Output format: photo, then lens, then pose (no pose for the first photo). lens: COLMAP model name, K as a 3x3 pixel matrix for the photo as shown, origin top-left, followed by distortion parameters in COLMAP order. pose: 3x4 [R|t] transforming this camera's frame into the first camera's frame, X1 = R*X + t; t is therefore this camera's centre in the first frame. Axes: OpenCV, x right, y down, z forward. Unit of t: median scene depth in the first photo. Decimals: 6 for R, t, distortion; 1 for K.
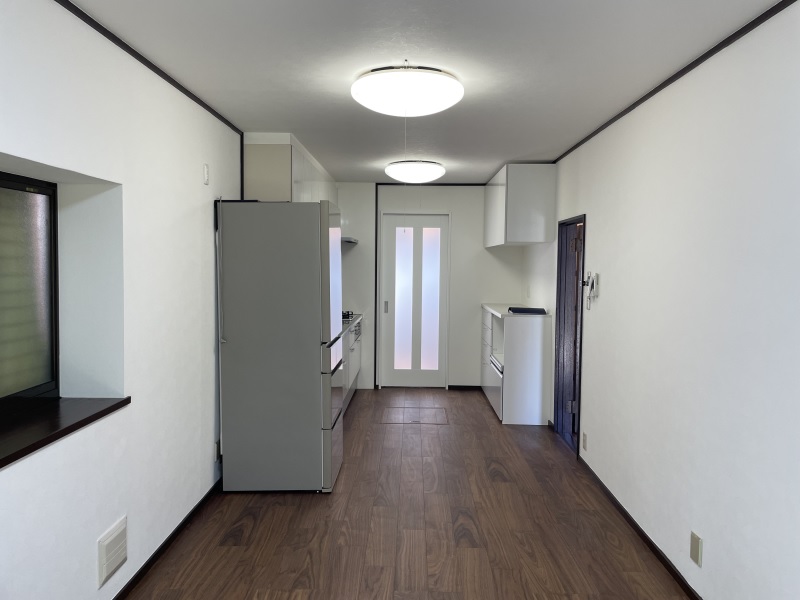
lens RADIAL K [[610.6, 0, 400.0], [0, 610.6, 300.0], [0, 0, 1]] dist [0.000672, -0.000561]
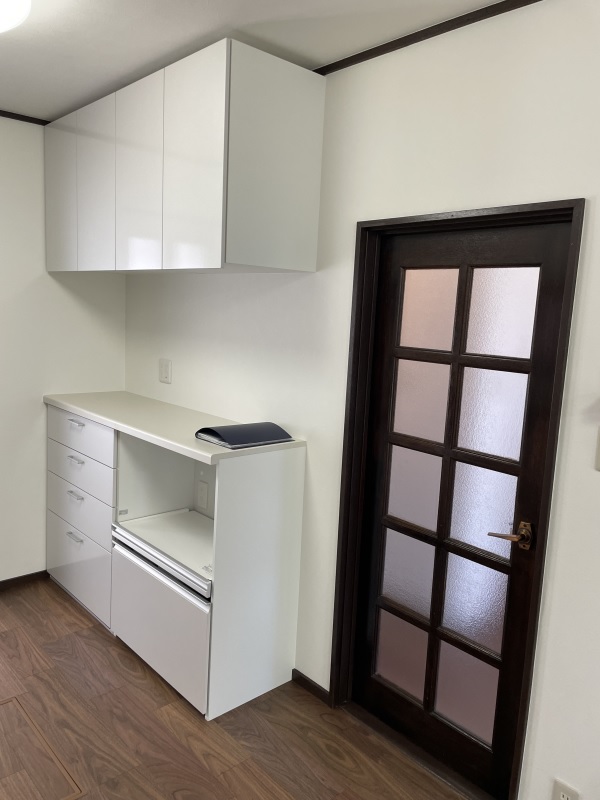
lens RADIAL K [[610.6, 0, 300.0], [0, 610.6, 400.0], [0, 0, 1]] dist [0.000672, -0.000561]
pose [[0.725266, -0.067810, 0.685121, -0.050250], [-0.006319, 0.994440, 0.105115, -0.050159], [-0.688440, -0.080565, 0.720805, 0.685727]]
